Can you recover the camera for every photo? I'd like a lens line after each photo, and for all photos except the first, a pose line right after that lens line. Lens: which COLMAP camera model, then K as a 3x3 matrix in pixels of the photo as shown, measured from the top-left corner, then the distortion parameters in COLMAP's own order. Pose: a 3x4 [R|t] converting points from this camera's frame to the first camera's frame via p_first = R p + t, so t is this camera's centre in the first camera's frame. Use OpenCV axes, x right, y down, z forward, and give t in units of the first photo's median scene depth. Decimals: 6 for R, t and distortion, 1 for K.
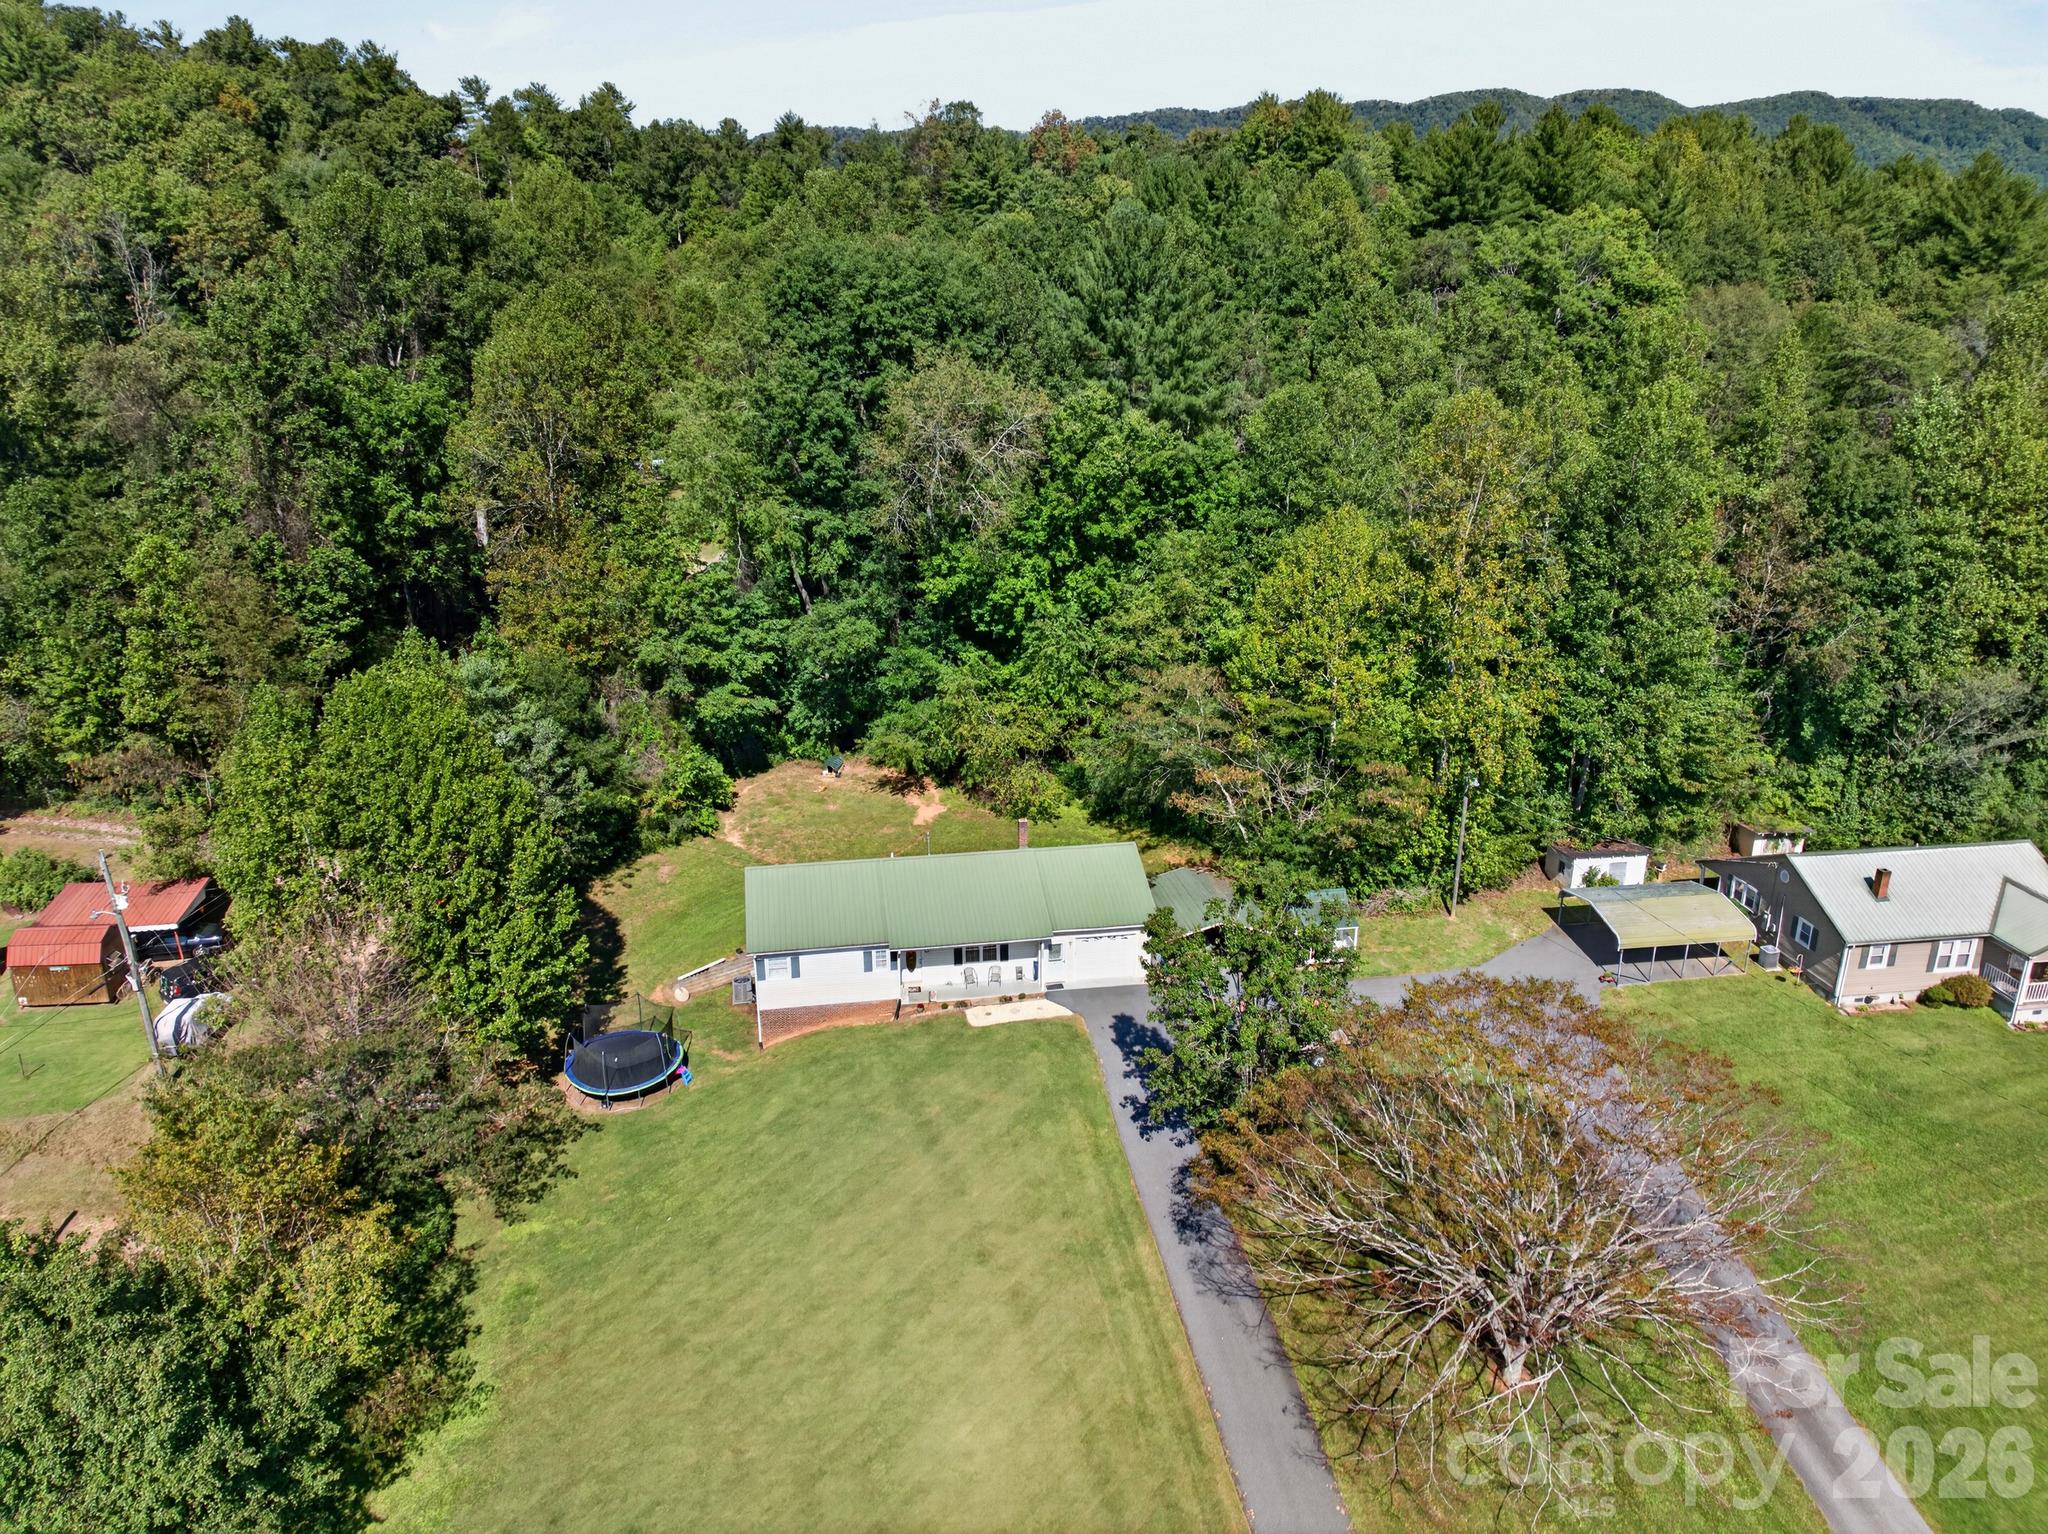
lens RADIAL K [[1397.6, 0, 1033.3], [0, 1397.6, 765.1], [0, 0, 1]] dist [0.031059, -0.048555]
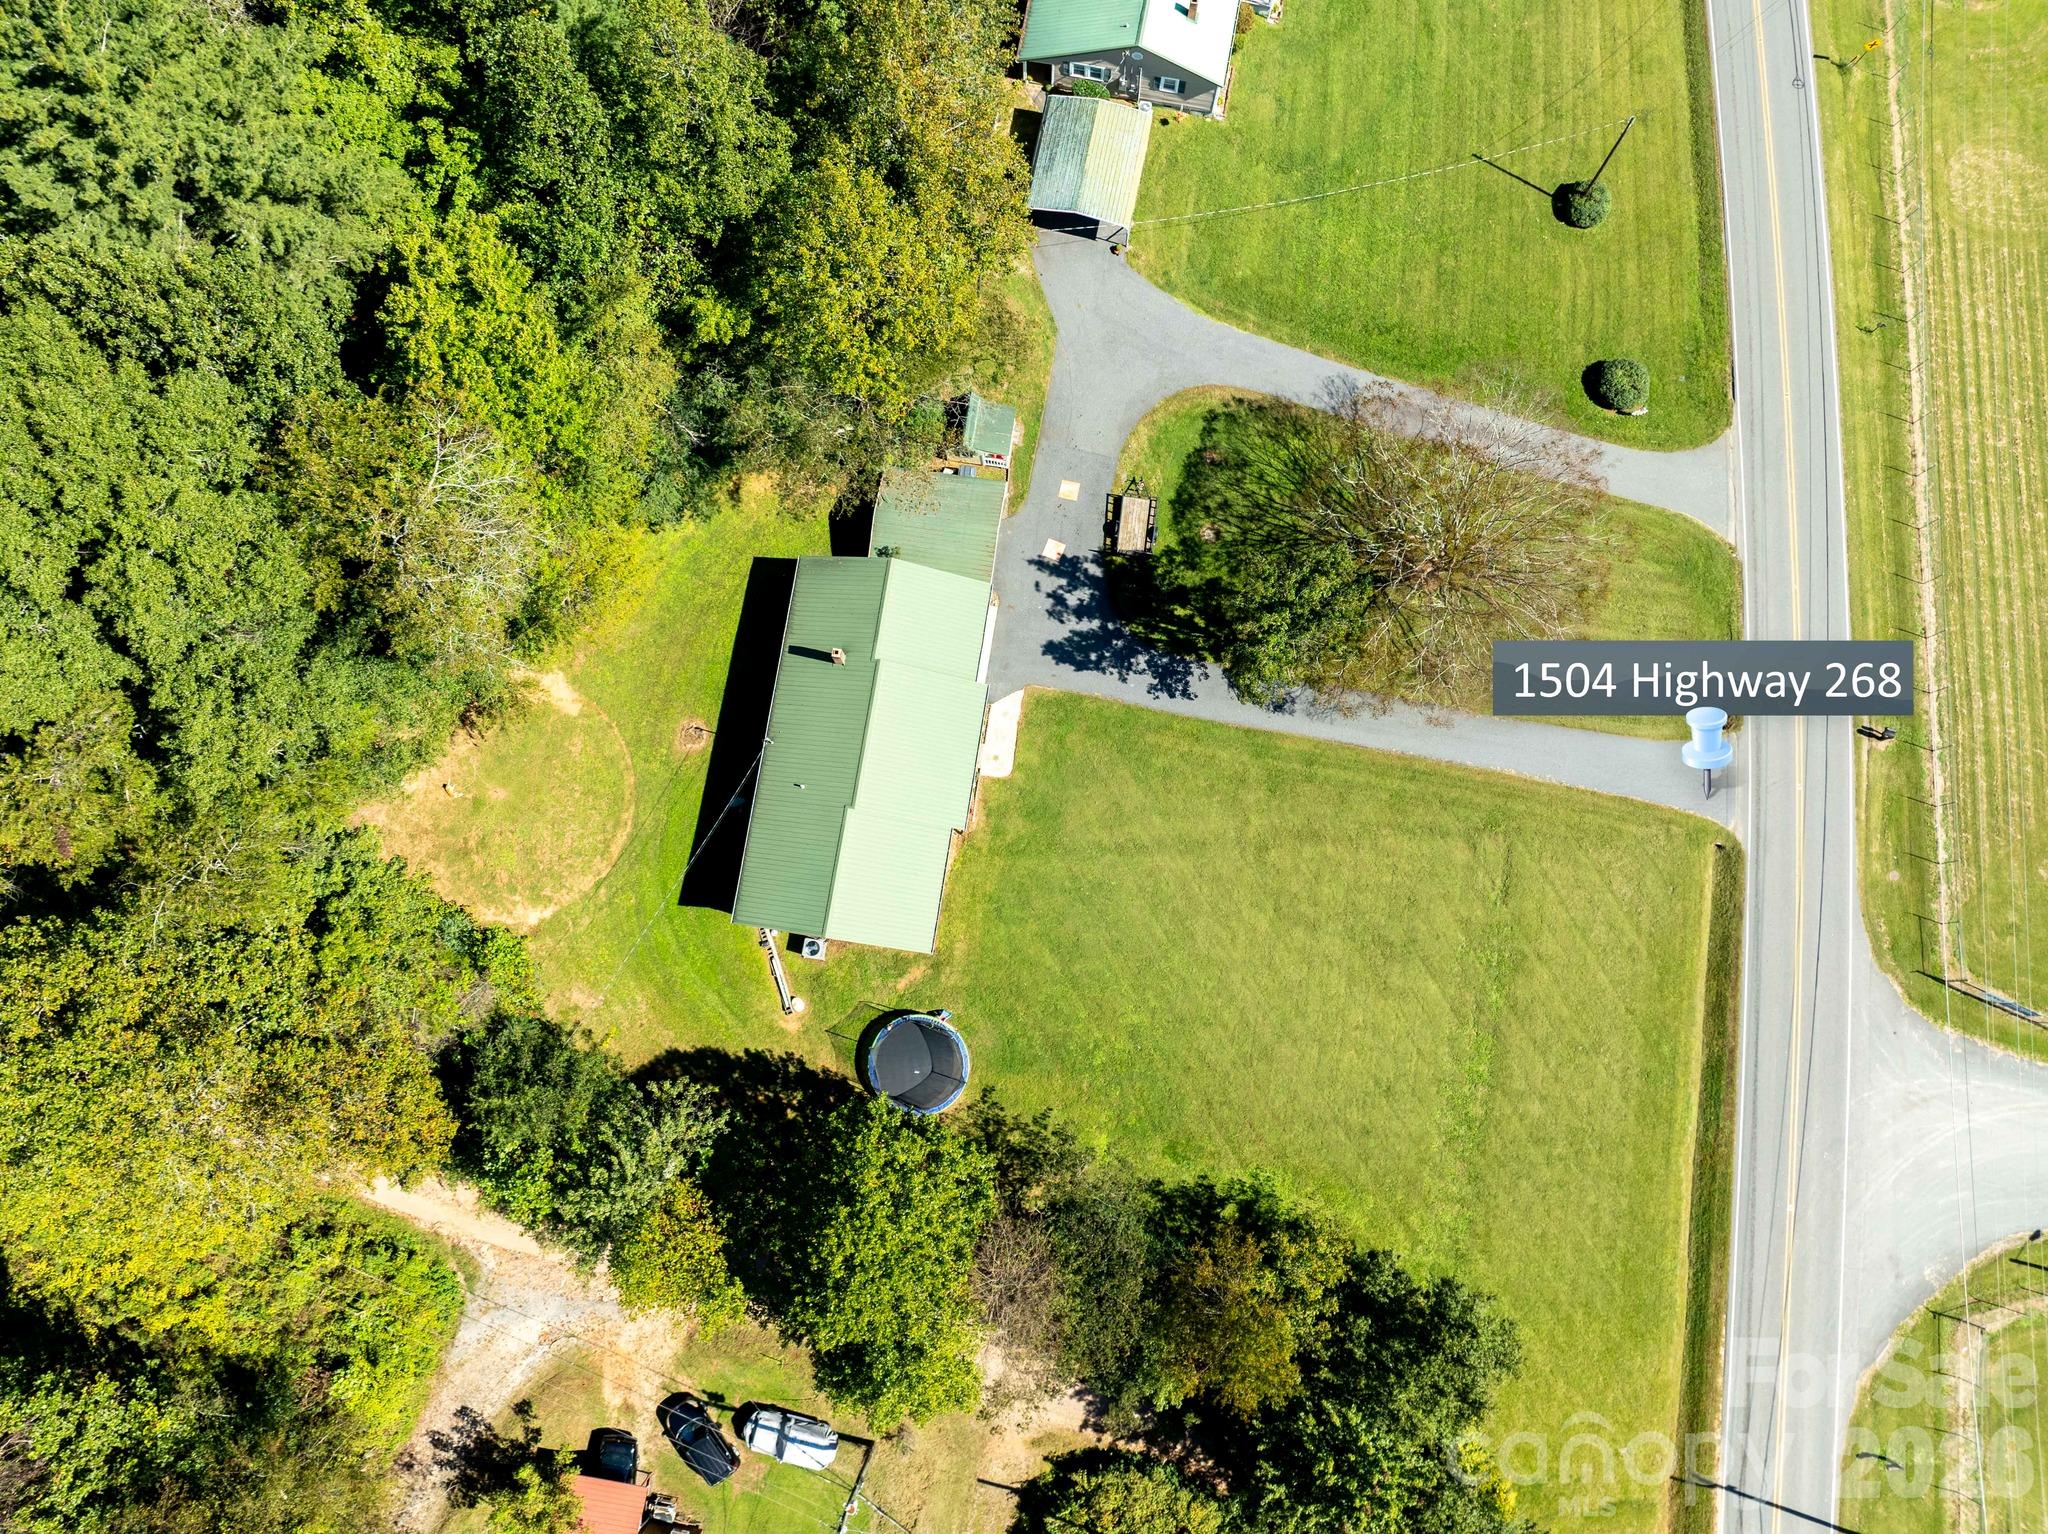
lens RADIAL K [[1397.8, 0, 1027.2], [0, 1397.8, 763.9], [0, 0, 1]] dist [-0.002185, -0.003965]
pose [[0.345267, -0.928297, 0.138044, -0.183836], [0.301035, 0.248860, 0.920569, -0.839128], [-0.888915, -0.276286, 0.365372, 0.544765]]
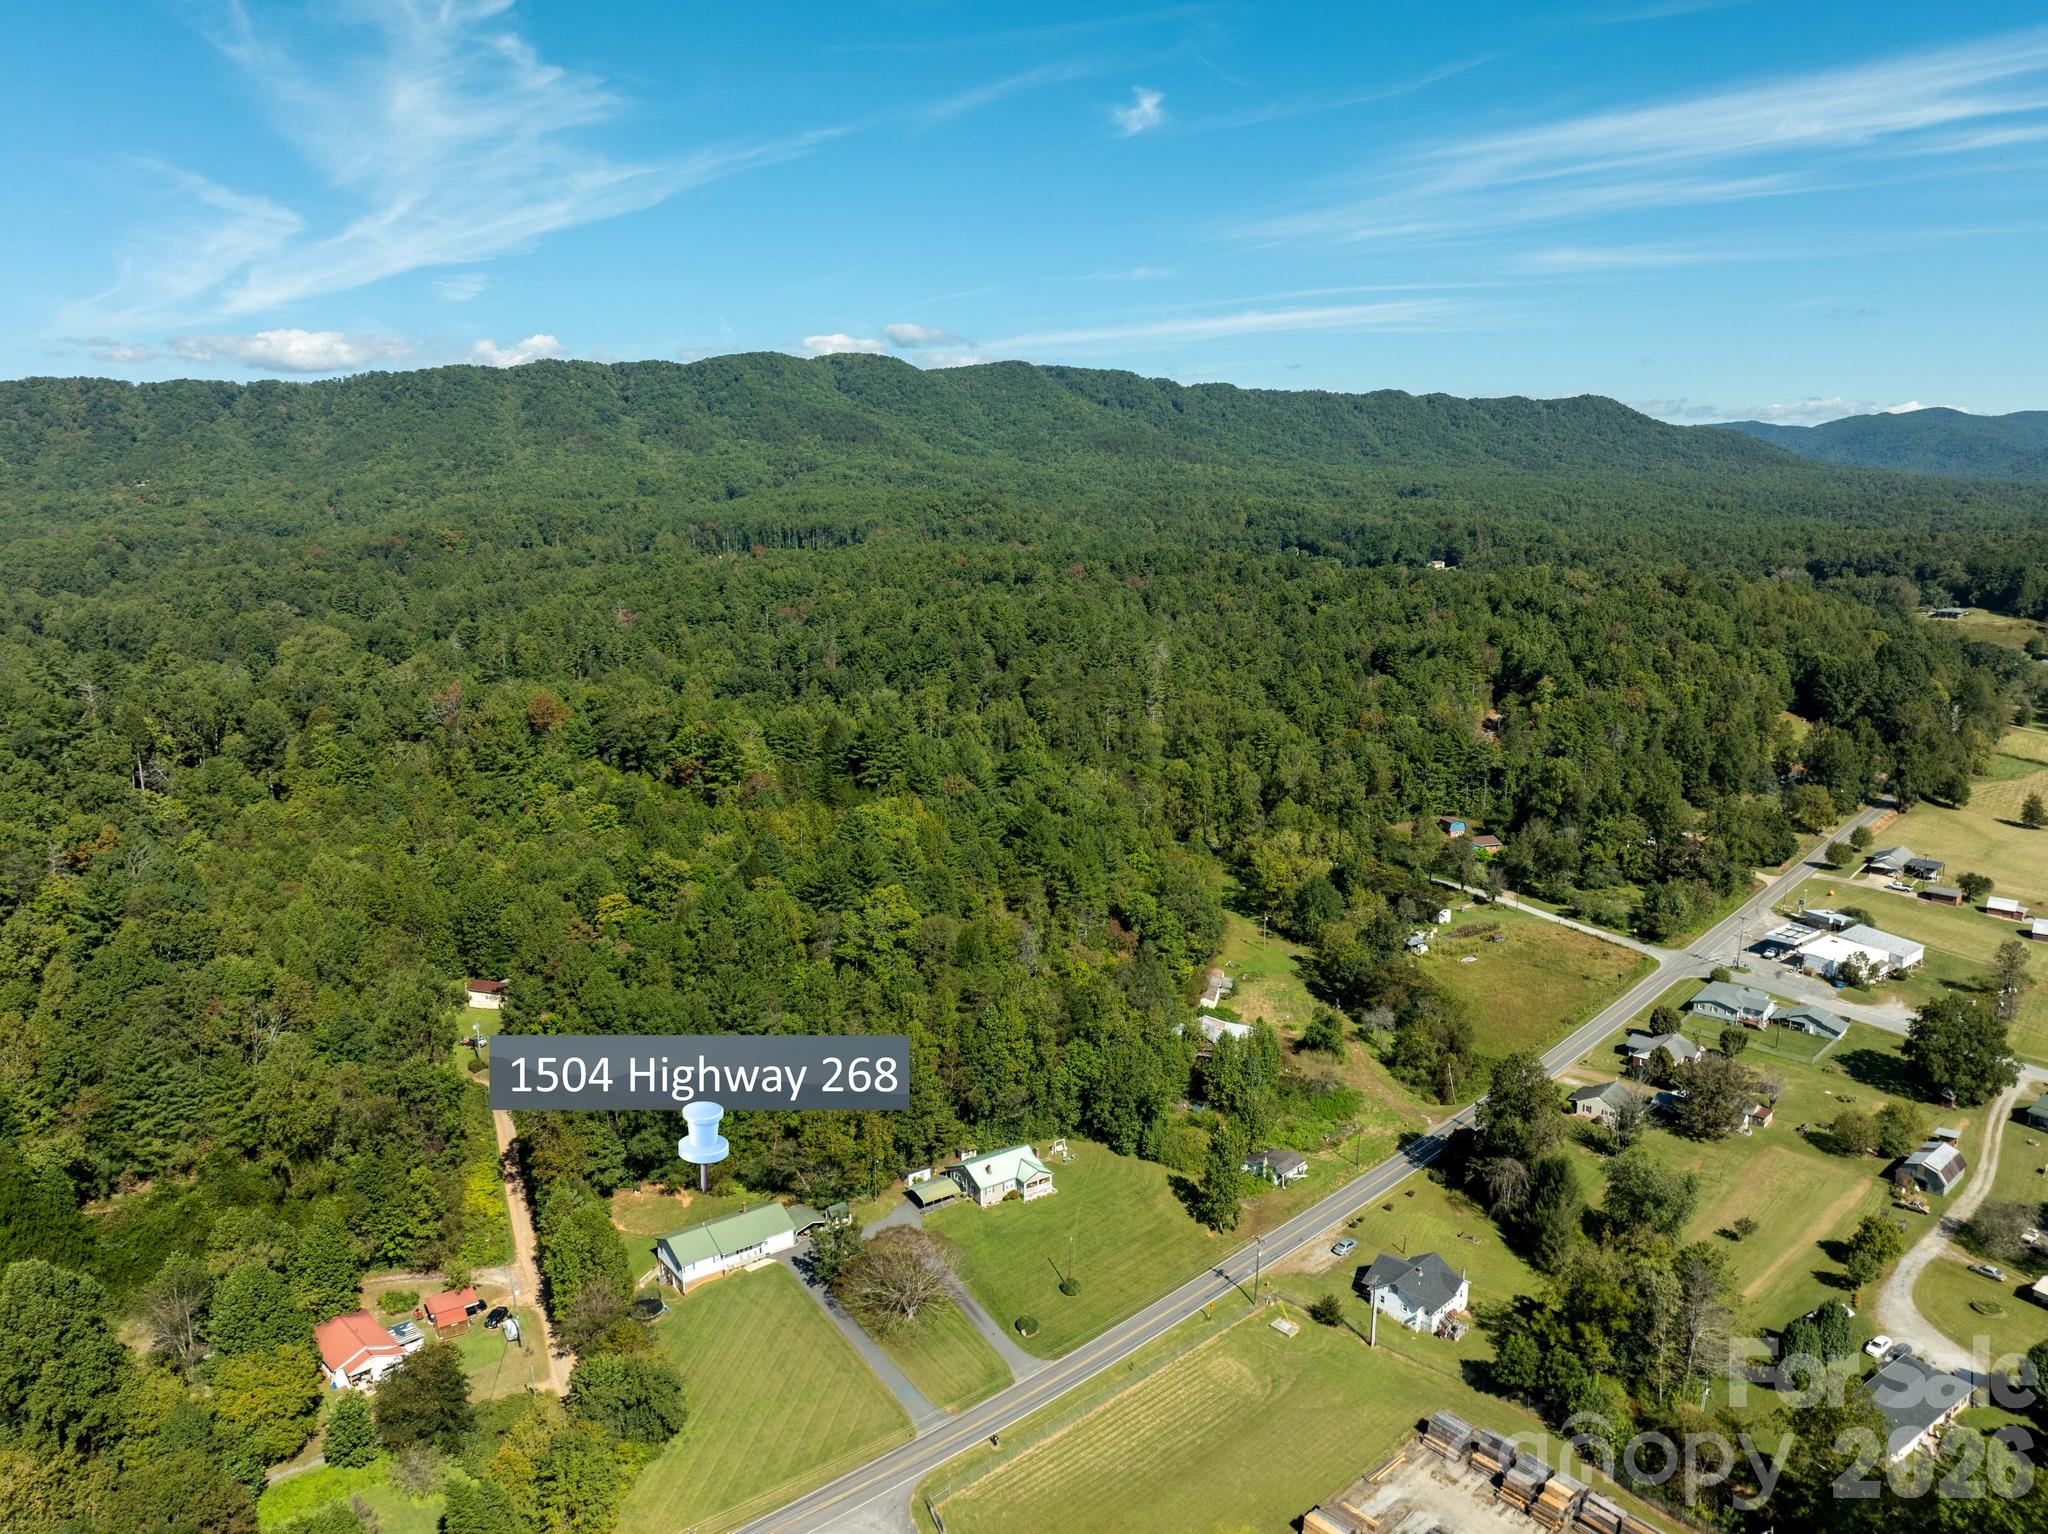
lens RADIAL K [[1437.6, 0, 1024.0], [0, 1437.6, 767.0], [0, 0, 1]] dist [-0.035654, -0.007567]
pose [[0.893265, -0.094130, 0.439565, -0.817576], [0.153152, 0.983057, -0.100714, -0.537249], [-0.422637, 0.157285, 0.892547, -2.438812]]
